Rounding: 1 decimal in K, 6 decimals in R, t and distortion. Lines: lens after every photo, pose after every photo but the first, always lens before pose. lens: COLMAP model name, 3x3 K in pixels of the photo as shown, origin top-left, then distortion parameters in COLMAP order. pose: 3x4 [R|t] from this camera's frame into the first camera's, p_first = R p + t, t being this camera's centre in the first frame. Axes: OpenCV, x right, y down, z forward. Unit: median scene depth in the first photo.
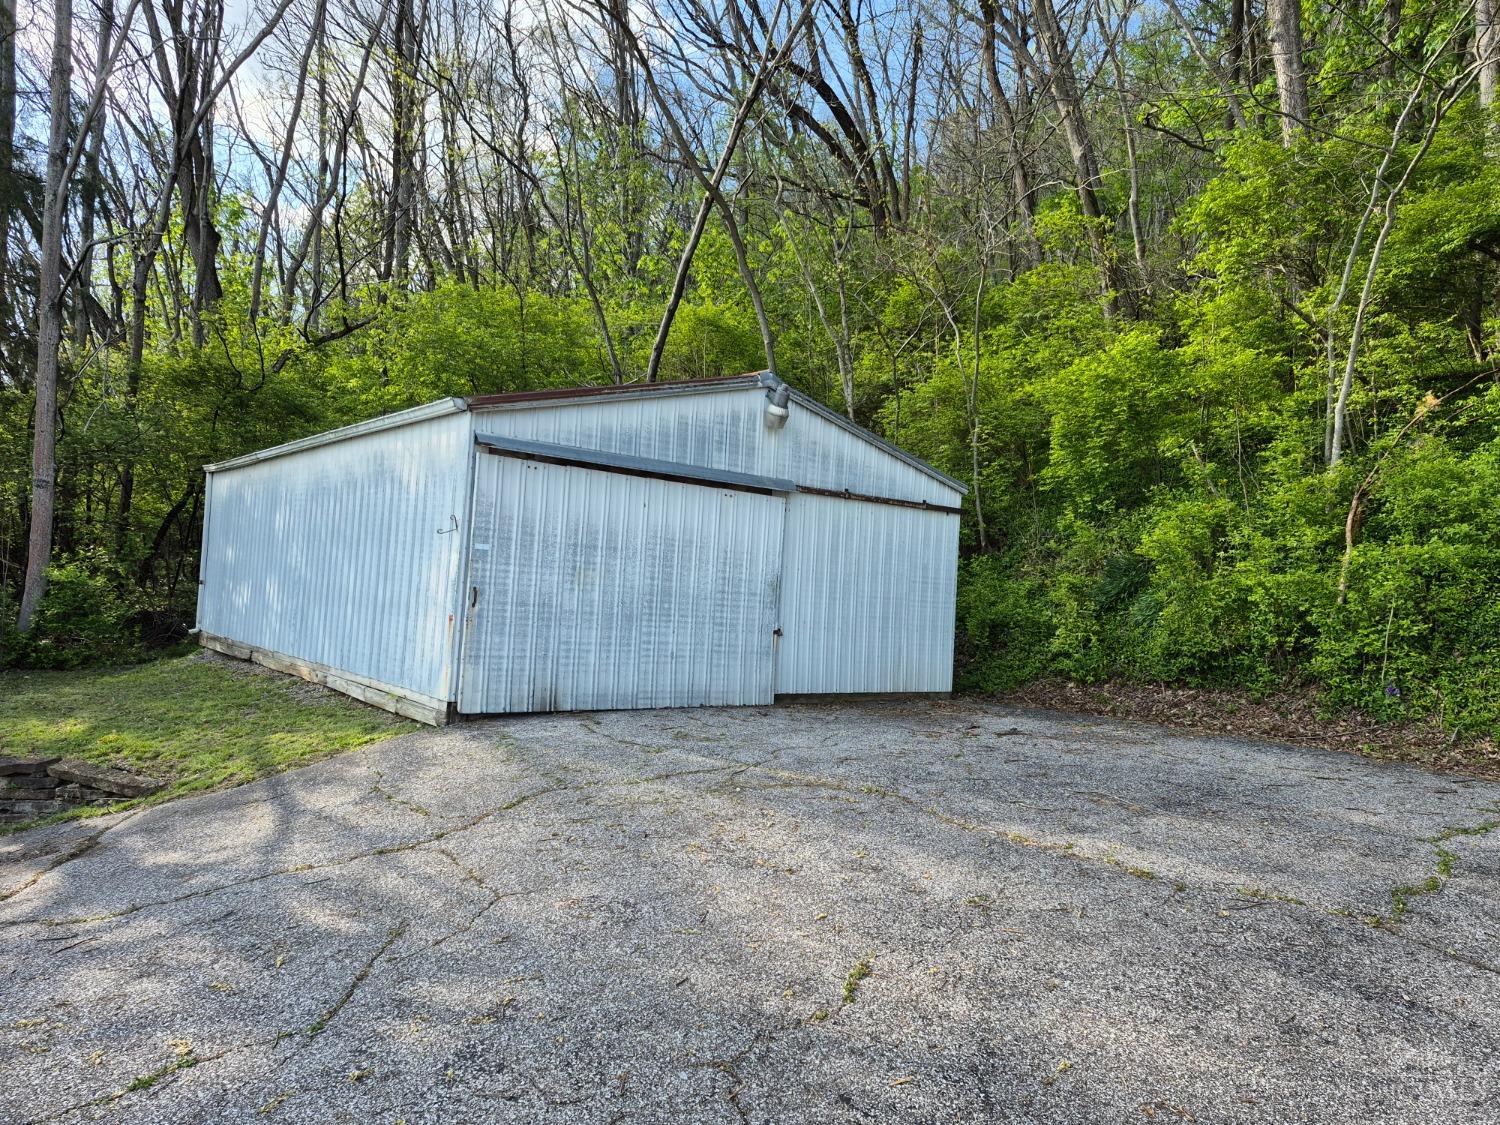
lens RADIAL K [[1029.0, 0, 763.2], [0, 1029.0, 566.3], [0, 0, 1]] dist [0.044158, -0.030894]
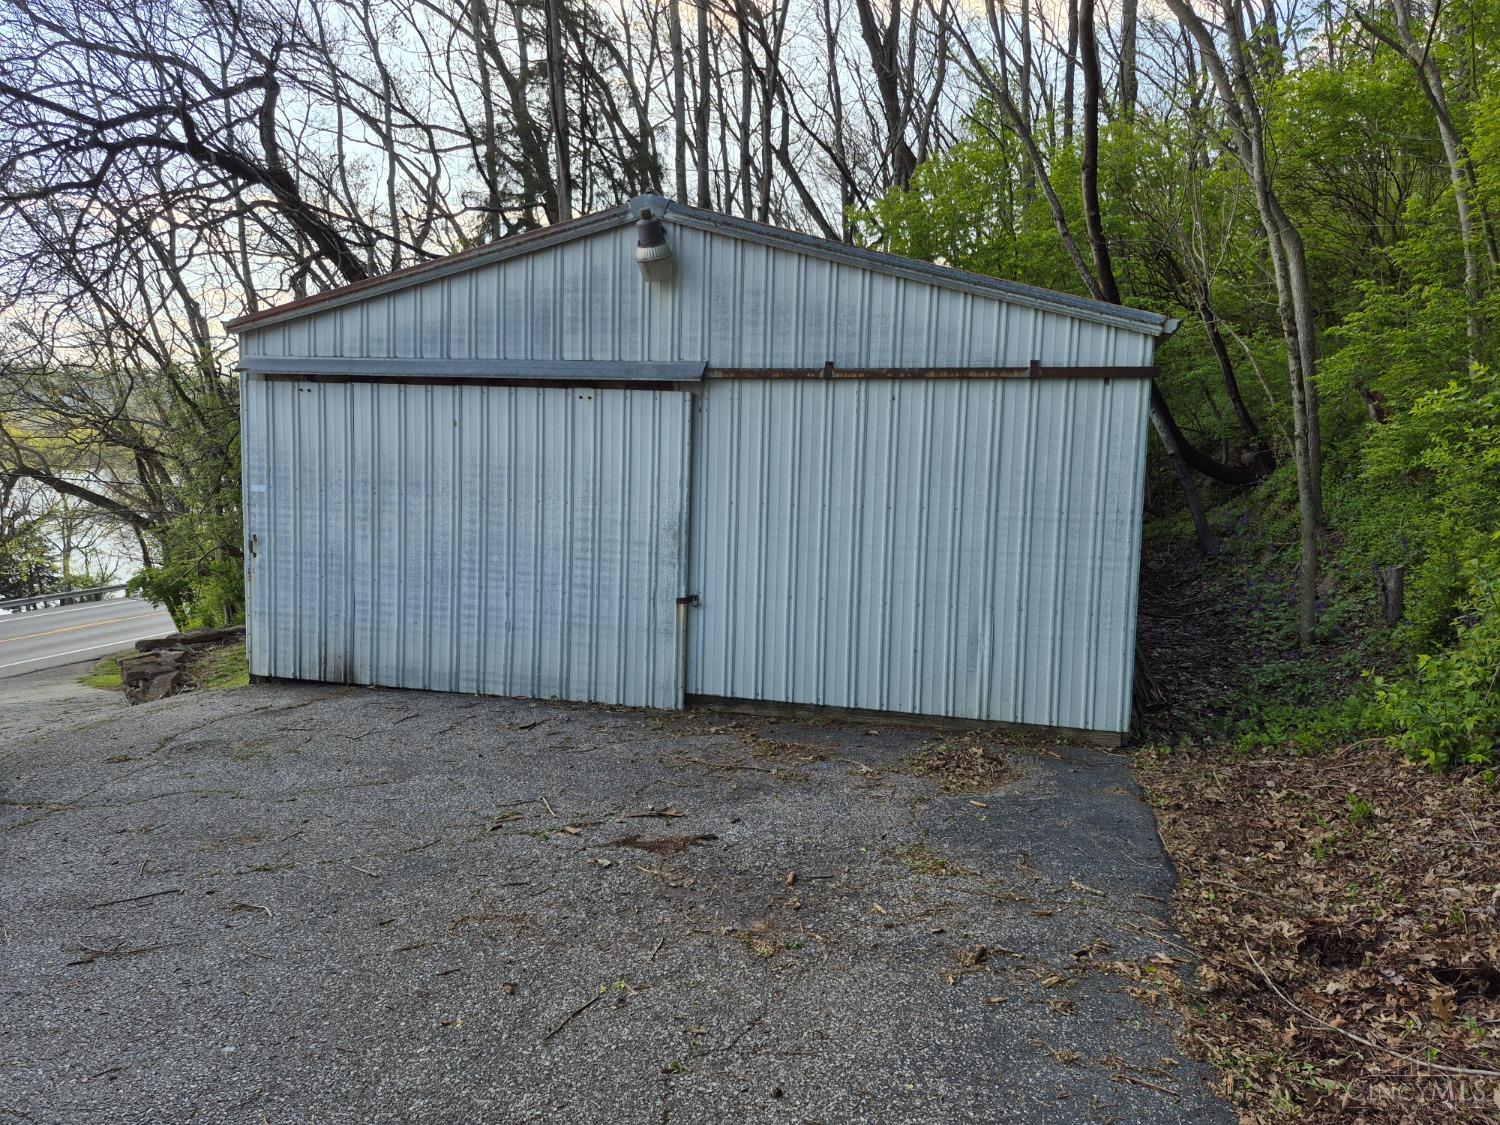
lens RADIAL K [[1029.0, 0, 763.2], [0, 1029.0, 566.3], [0, 0, 1]] dist [0.044158, -0.030894]
pose [[0.625991, -0.002010, -0.779828, 0.534608], [0.019292, 0.999731, 0.012910, 0.034129], [0.779592, -0.023126, 0.625861, 0.614976]]
